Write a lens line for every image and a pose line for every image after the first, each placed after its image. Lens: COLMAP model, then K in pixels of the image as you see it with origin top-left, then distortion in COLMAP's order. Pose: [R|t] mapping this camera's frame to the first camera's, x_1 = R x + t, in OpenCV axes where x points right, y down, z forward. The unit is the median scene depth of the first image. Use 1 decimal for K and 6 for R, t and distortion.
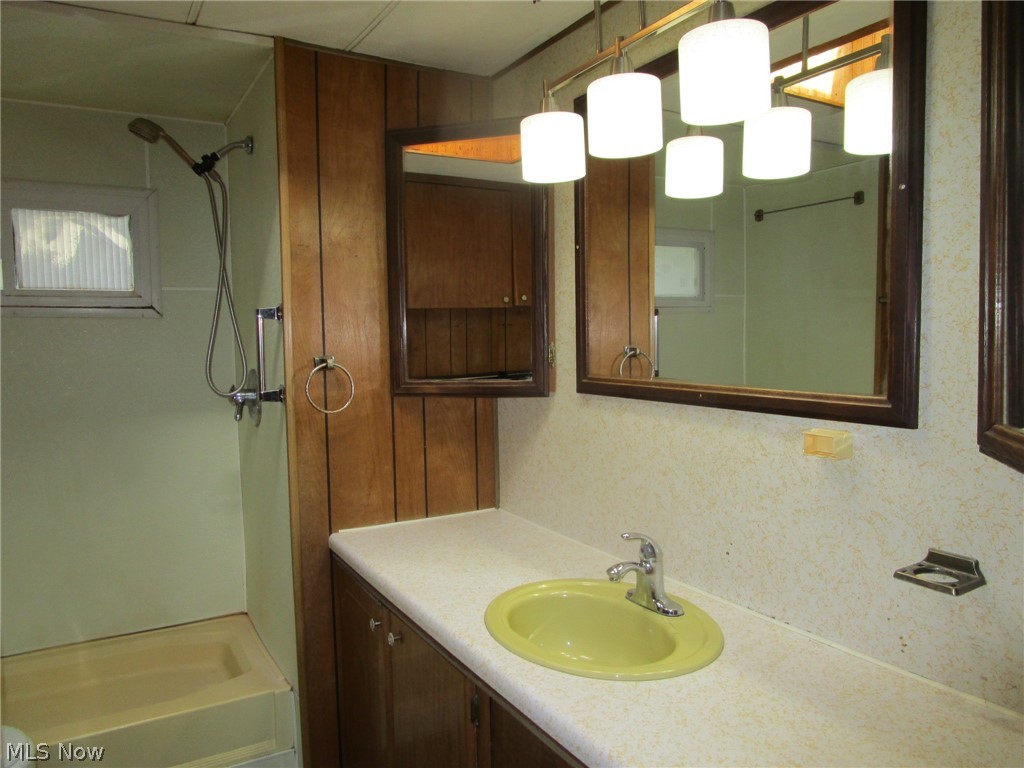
lens RADIAL K [[732.4, 0, 511.3], [0, 732.4, 383.5], [0, 0, 1]] dist [-0.024057, 0.002557]
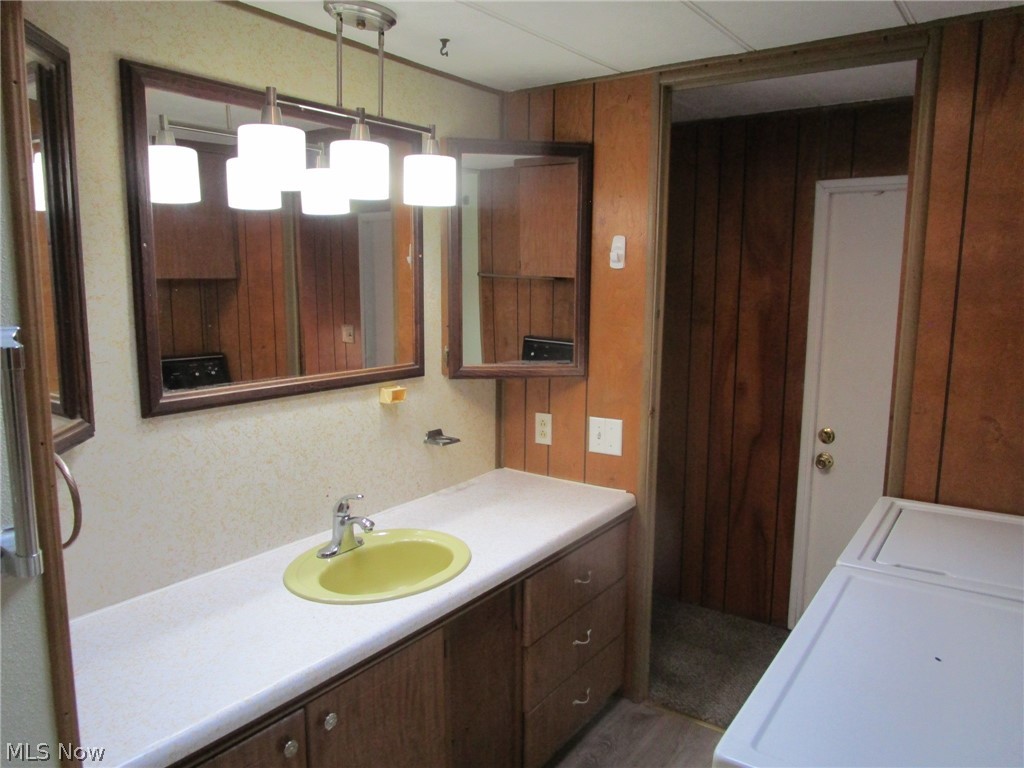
lens RADIAL K [[732.4, 0, 511.8], [0, 732.4, 383.6], [0, 0, 1]] dist [-0.024057, 0.002557]
pose [[-0.418370, -0.110037, 0.901586, -1.021649], [0.065613, 0.986379, 0.150833, -0.153208], [-0.905904, 0.122260, -0.405452, 1.166797]]
